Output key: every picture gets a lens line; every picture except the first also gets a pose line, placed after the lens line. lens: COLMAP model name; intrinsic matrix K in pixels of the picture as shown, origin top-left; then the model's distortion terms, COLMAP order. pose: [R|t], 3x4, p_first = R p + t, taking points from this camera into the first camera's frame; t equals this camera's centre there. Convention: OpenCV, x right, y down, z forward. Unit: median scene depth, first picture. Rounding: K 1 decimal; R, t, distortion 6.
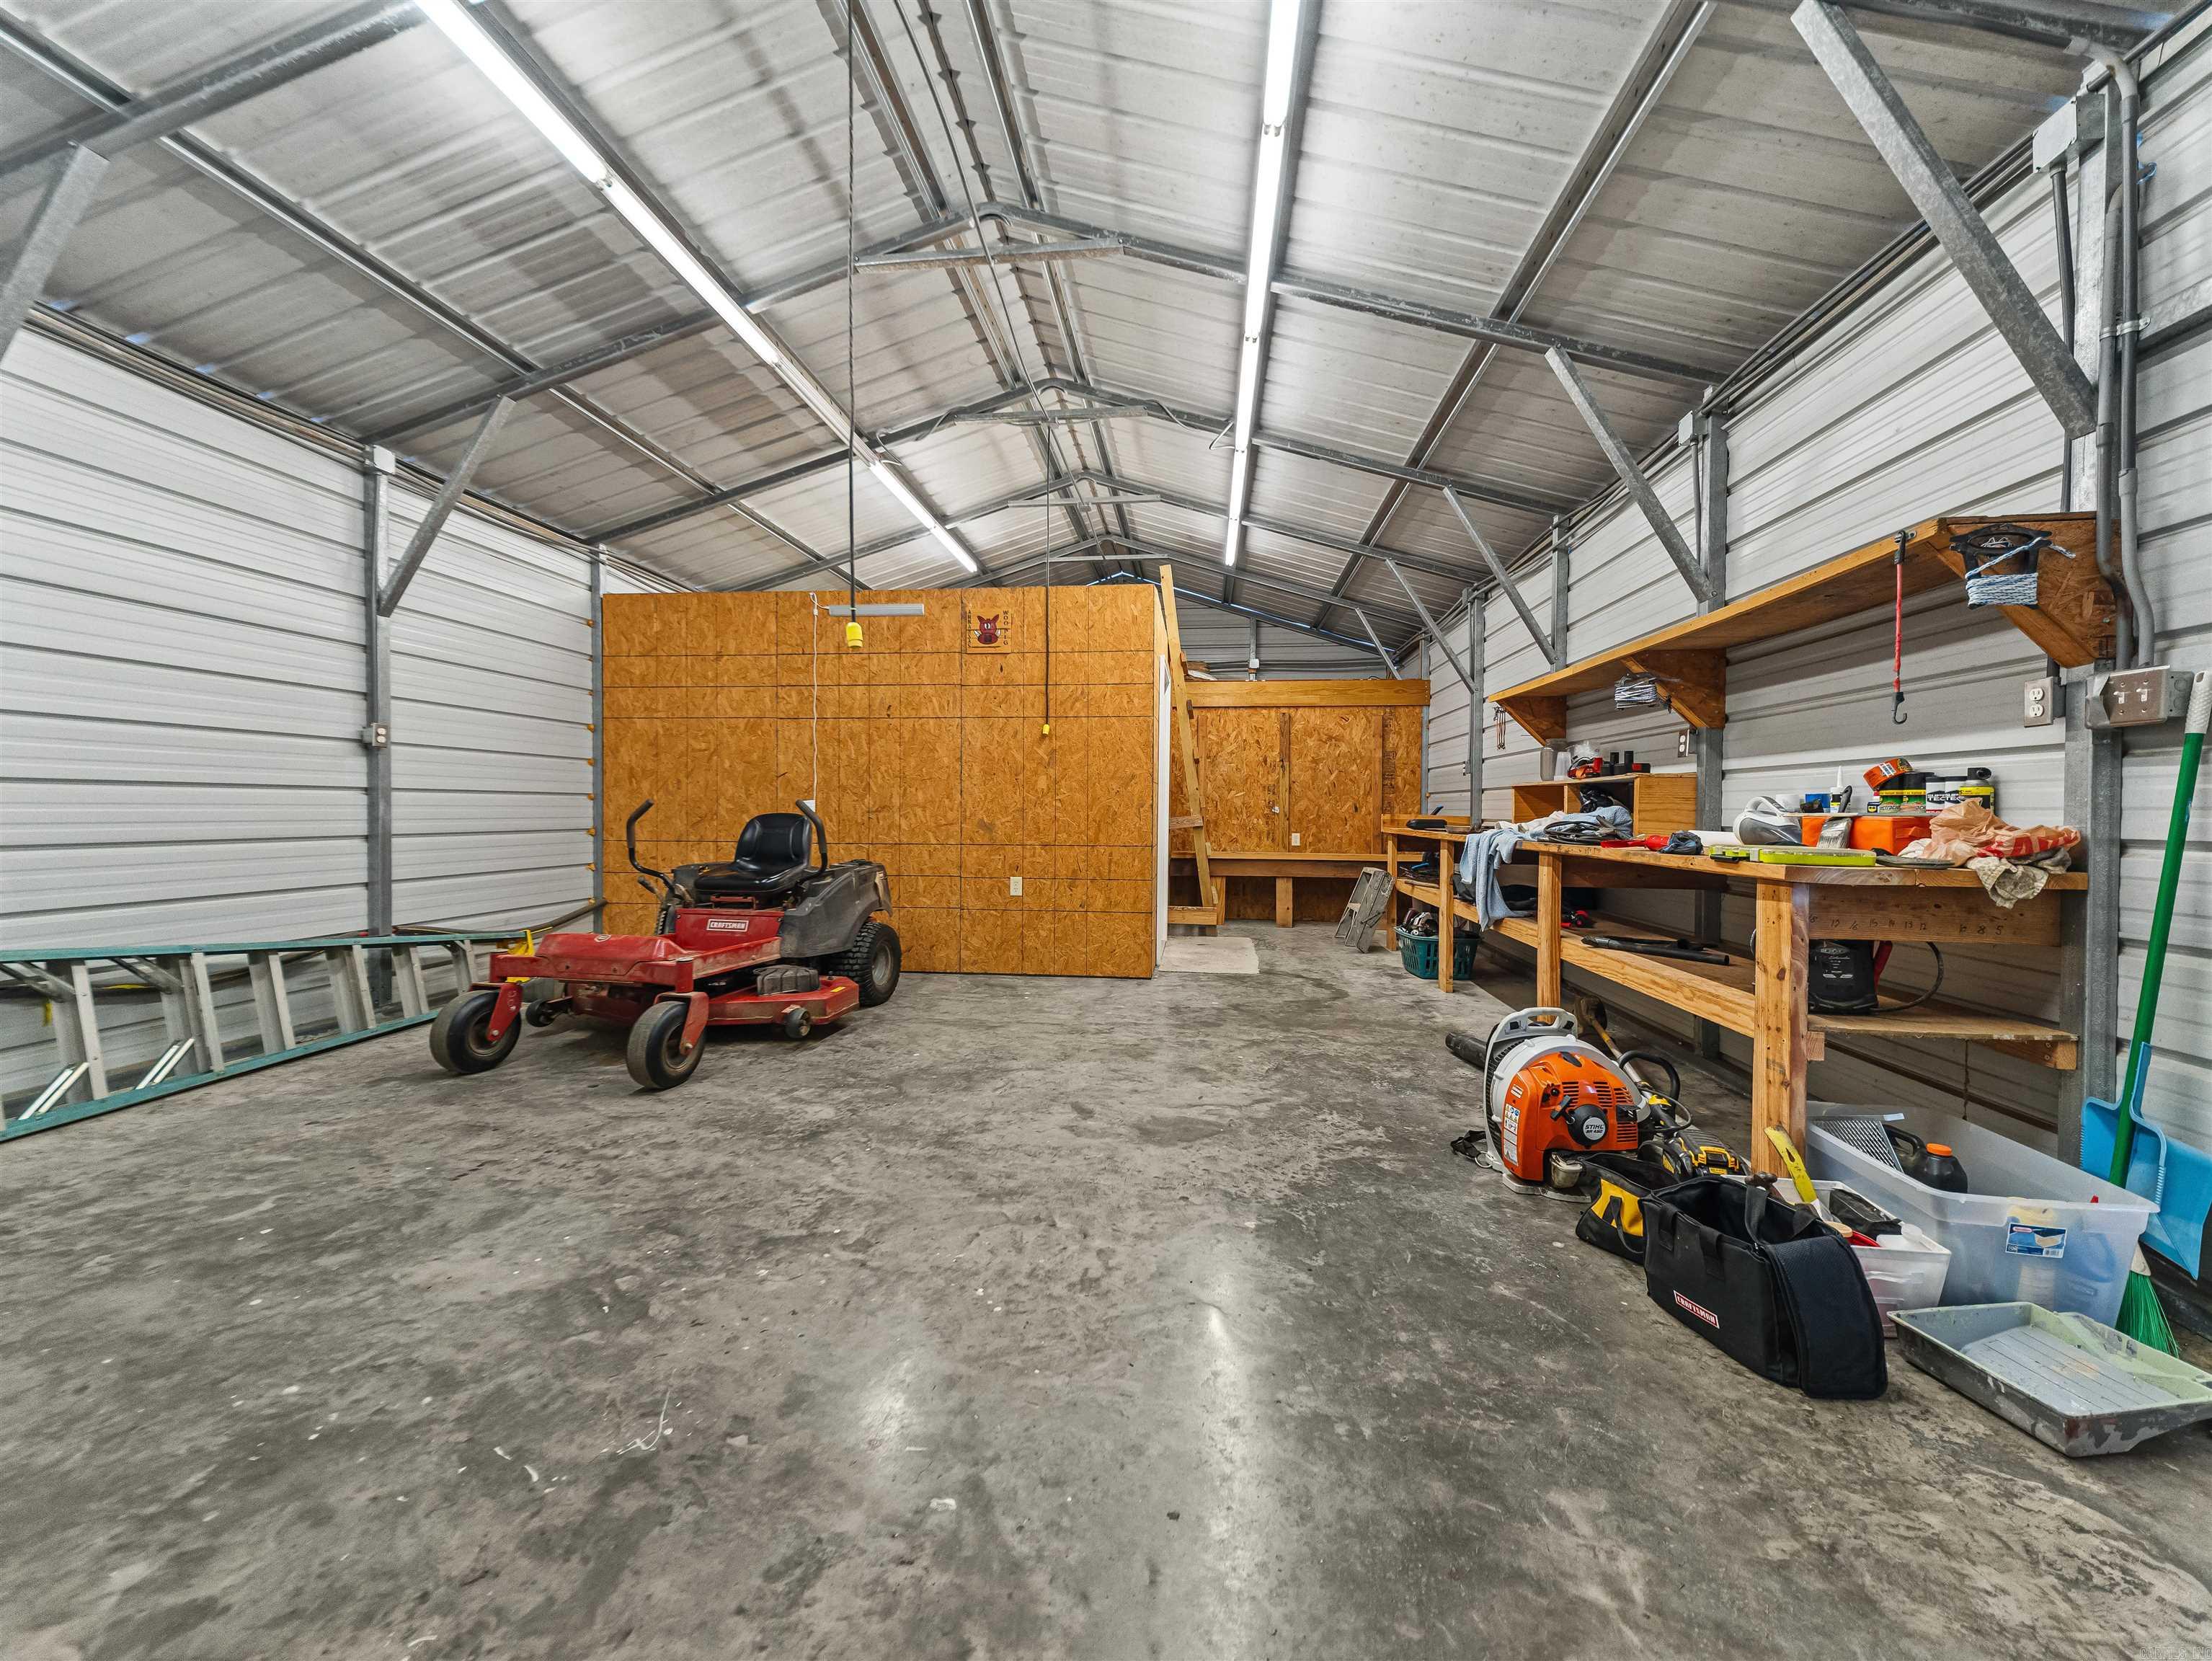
lens RADIAL K [[857.7, 0, 1111.8], [0, 857.7, 840.0], [0, 0, 1]] dist [0.012835, -0.000128]
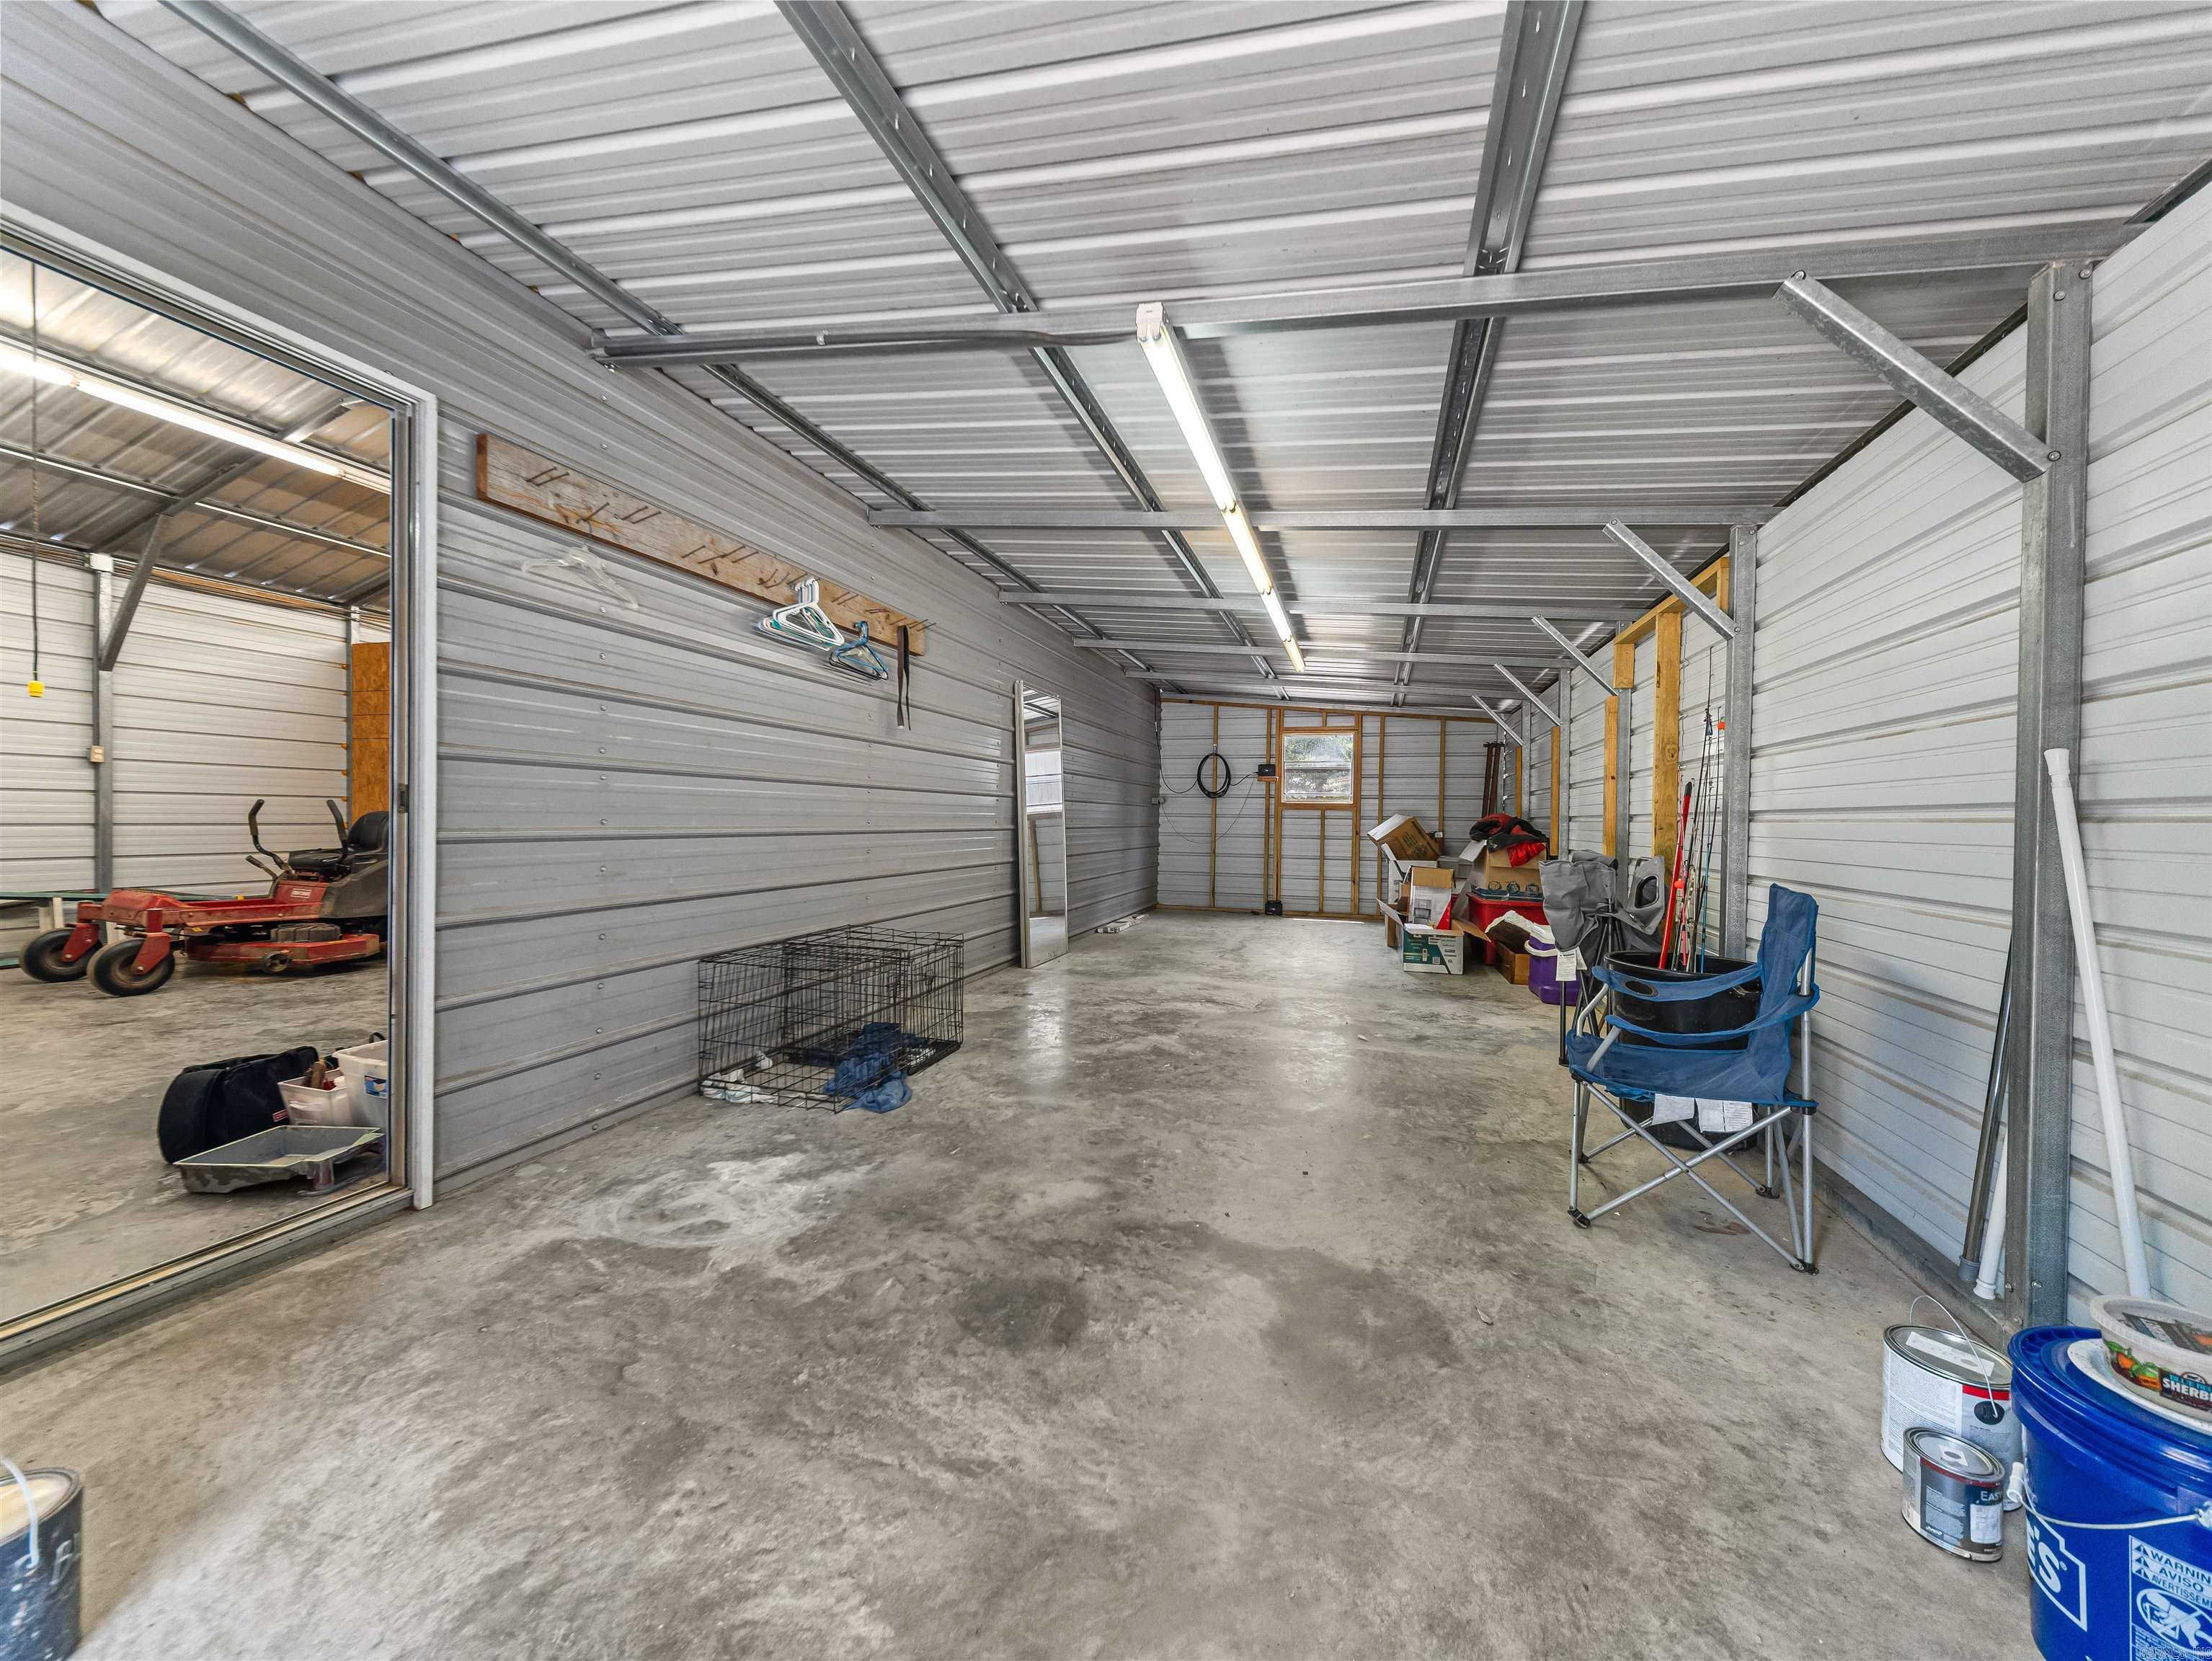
lens RADIAL K [[866.5, 0, 1098.9], [0, 866.5, 856.6], [0, 0, 1]] dist [0.014368, -0.000098]
pose [[0.979059, 0.018609, -0.202726, 1.069752], [-0.017826, 0.999825, 0.005688, 0.011656], [0.202796, -0.001955, 0.979219, -0.095157]]
